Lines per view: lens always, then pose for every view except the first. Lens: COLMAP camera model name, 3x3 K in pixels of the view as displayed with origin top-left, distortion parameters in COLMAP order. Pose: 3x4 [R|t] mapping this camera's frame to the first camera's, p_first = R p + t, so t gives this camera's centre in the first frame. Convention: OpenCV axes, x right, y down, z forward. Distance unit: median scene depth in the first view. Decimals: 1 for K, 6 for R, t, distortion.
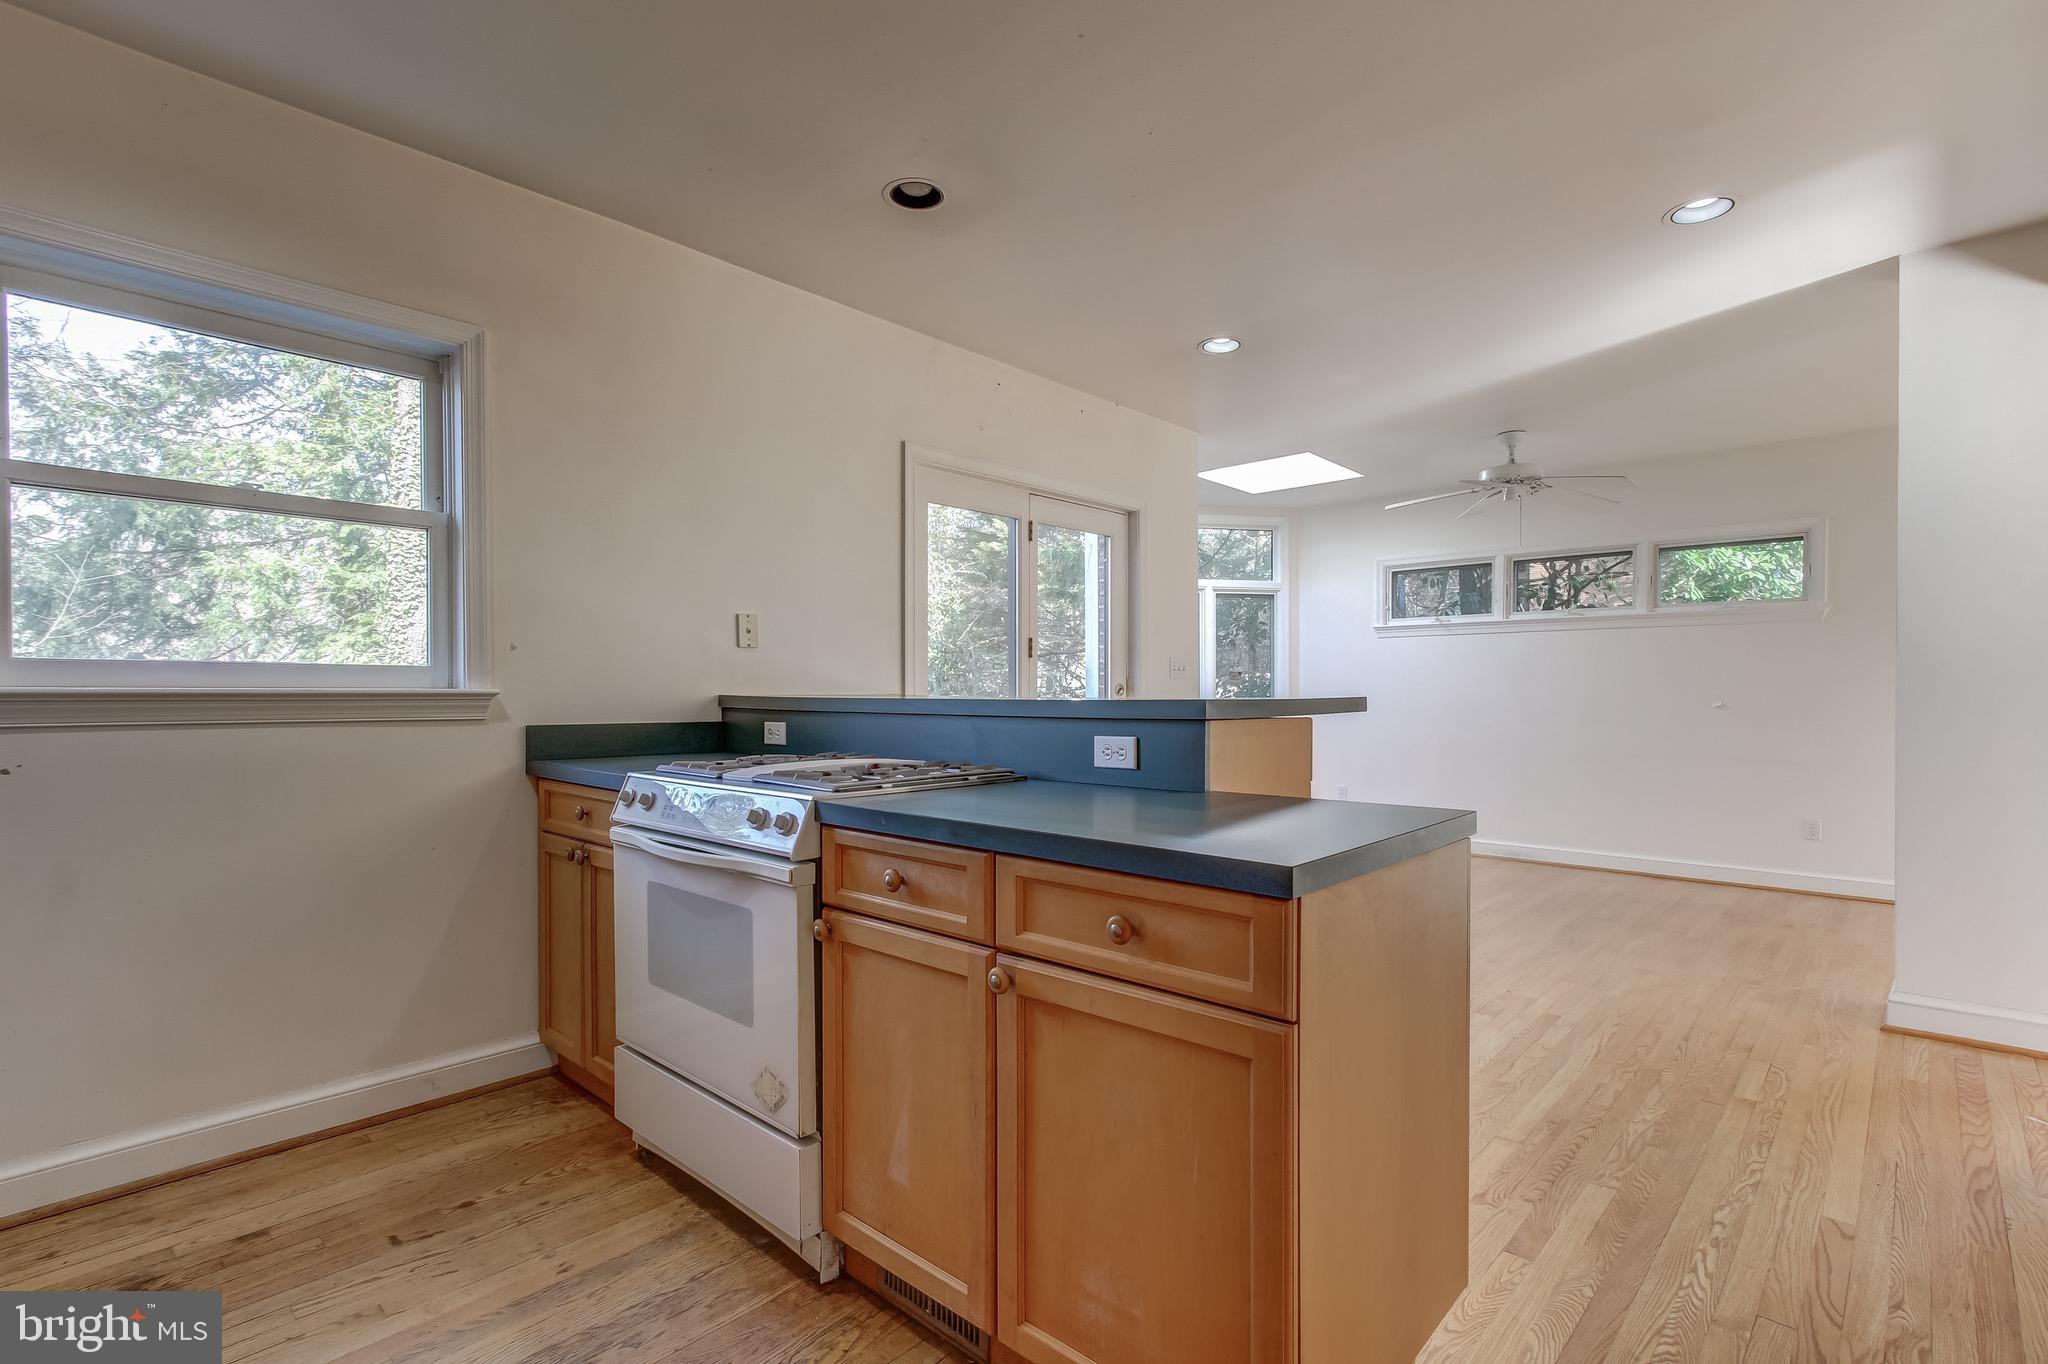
lens RADIAL K [[960.2, 0, 1023.2], [0, 960.2, 691.6], [0, 0, 1]] dist [-0.000606, 0.000393]
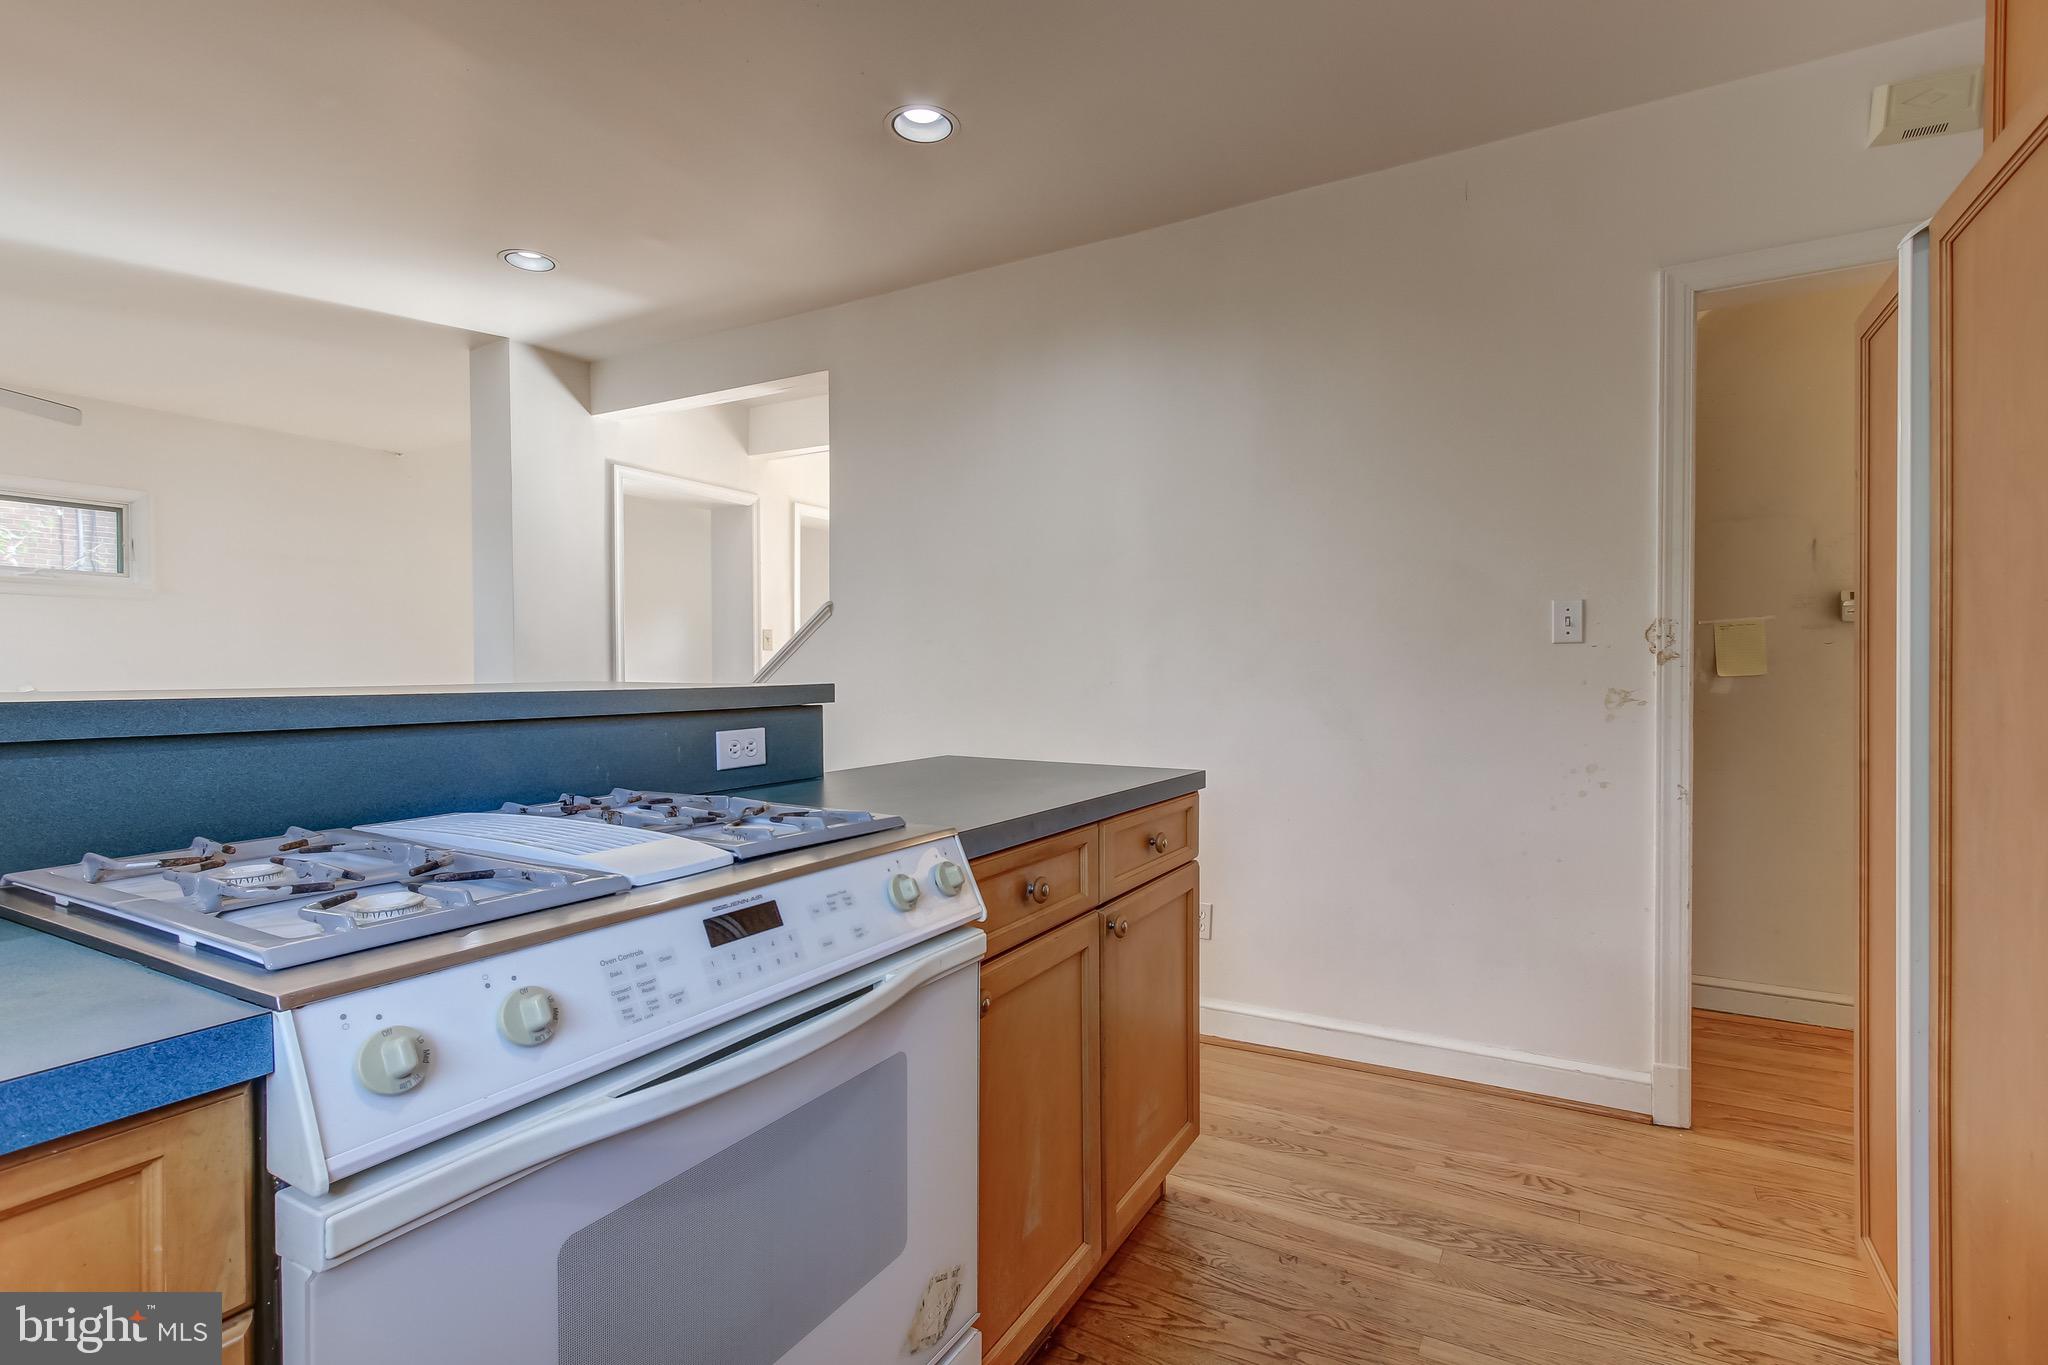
lens RADIAL K [[966.3, 0, 1025.3], [0, 966.3, 684.1], [0, 0, 1]] dist [0.000940, -0.000144]
pose [[-0.227096, -0.013793, 0.973775, -0.622538], [0.001586, 0.999893, 0.014533, -0.004253], [-0.973871, 0.004845, -0.227050, 0.757314]]
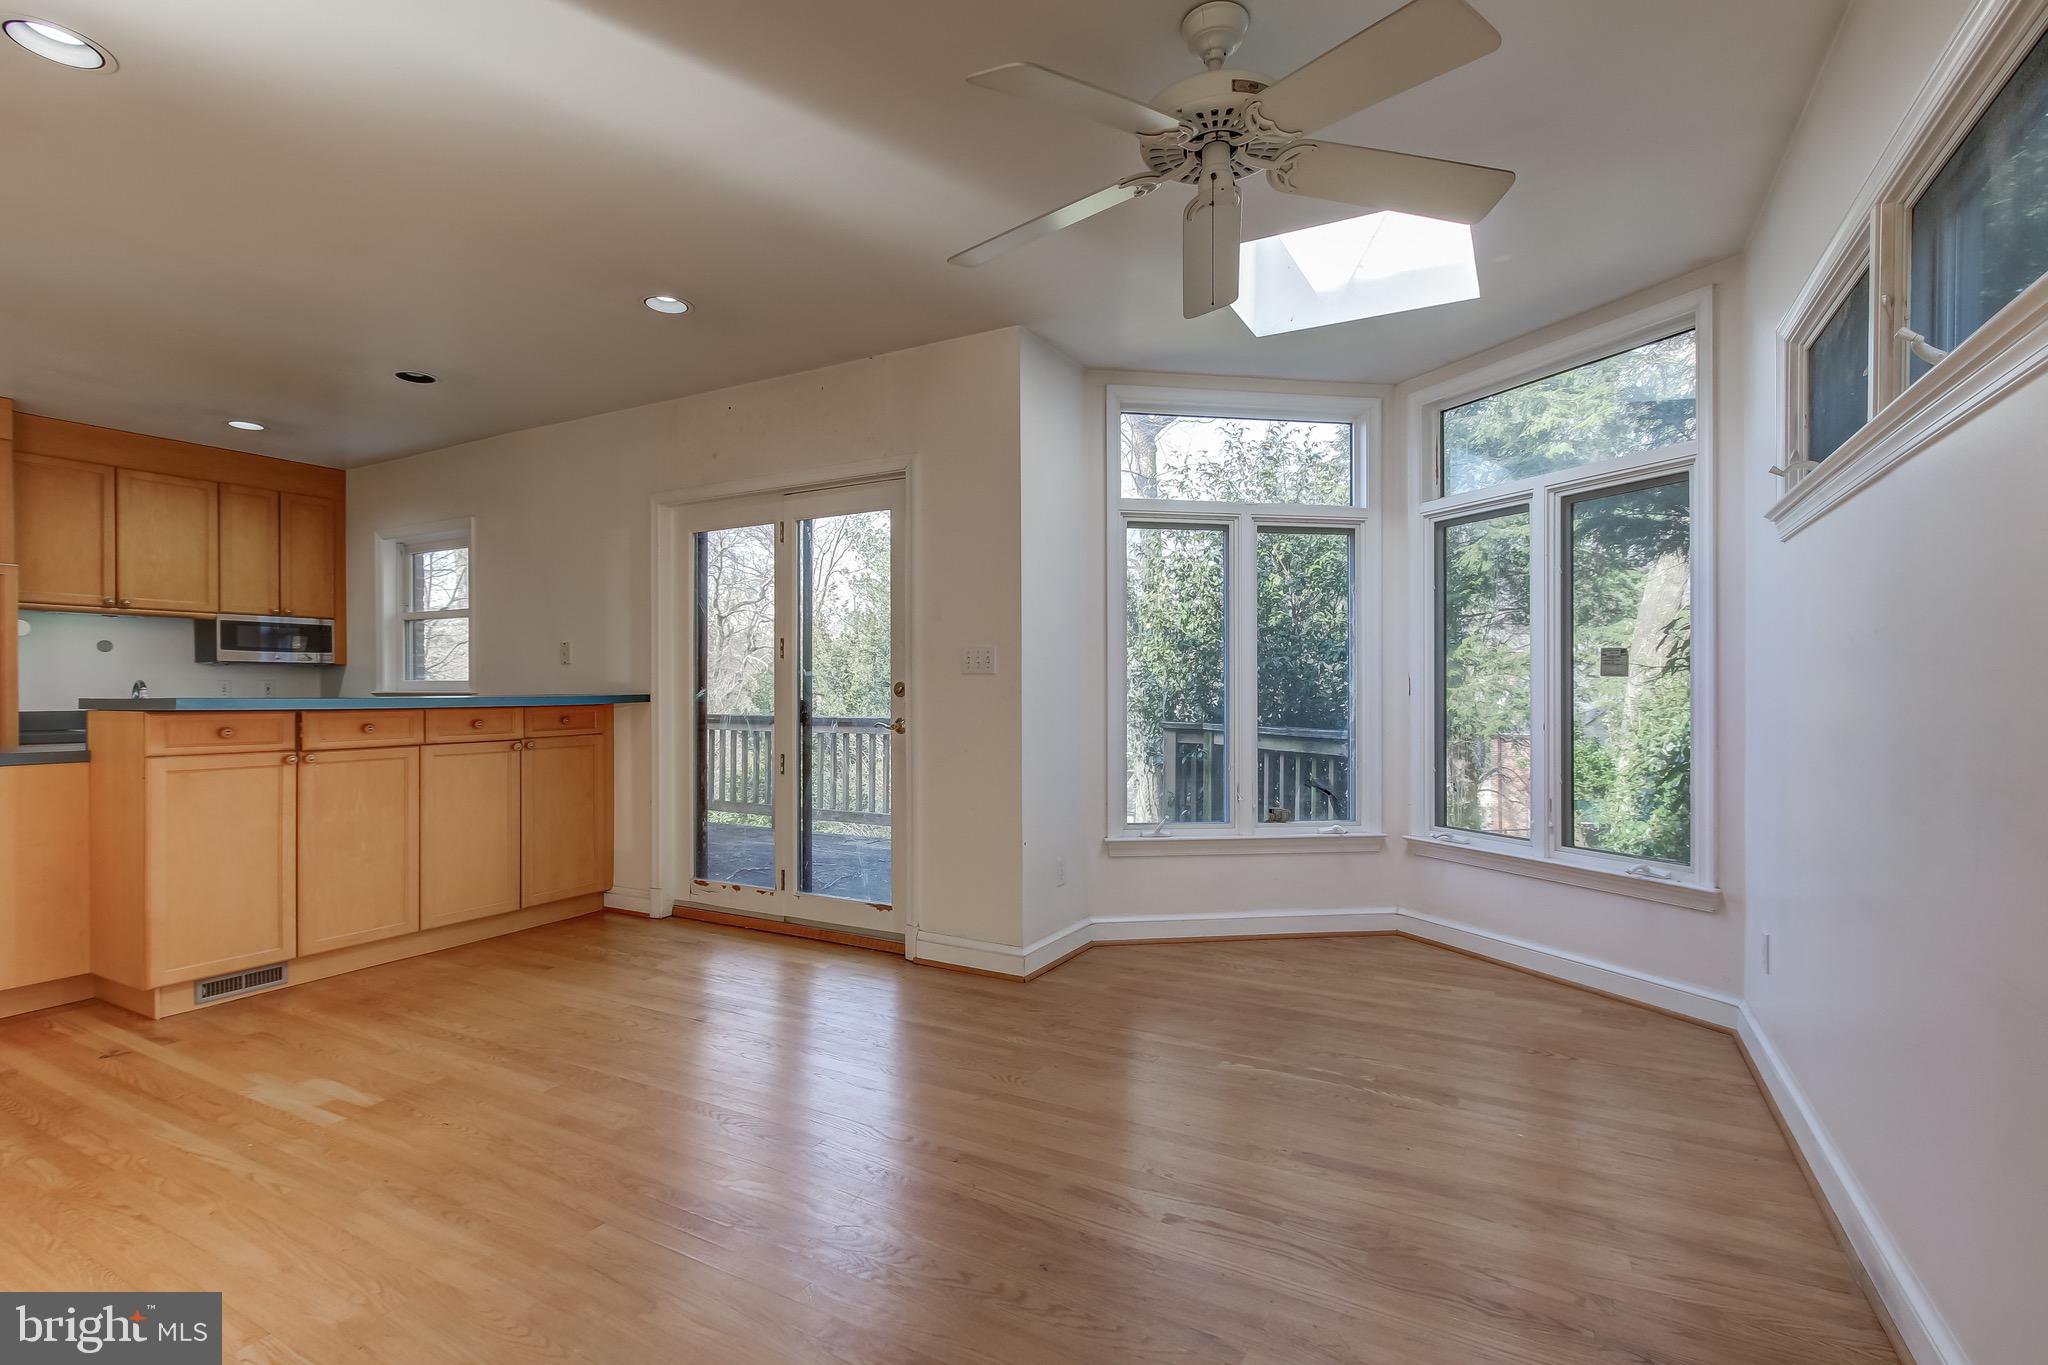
lens RADIAL K [[956.2, 0, 1022.6], [0, 956.2, 692.6], [0, 0, 1]] dist [-0.001878, 0.005307]
pose [[0.239715, 0.001318, -0.970842, 1.736669], [0.003650, 0.999991, 0.002259, -0.001484], [0.970836, -0.004085, 0.239708, 1.679270]]
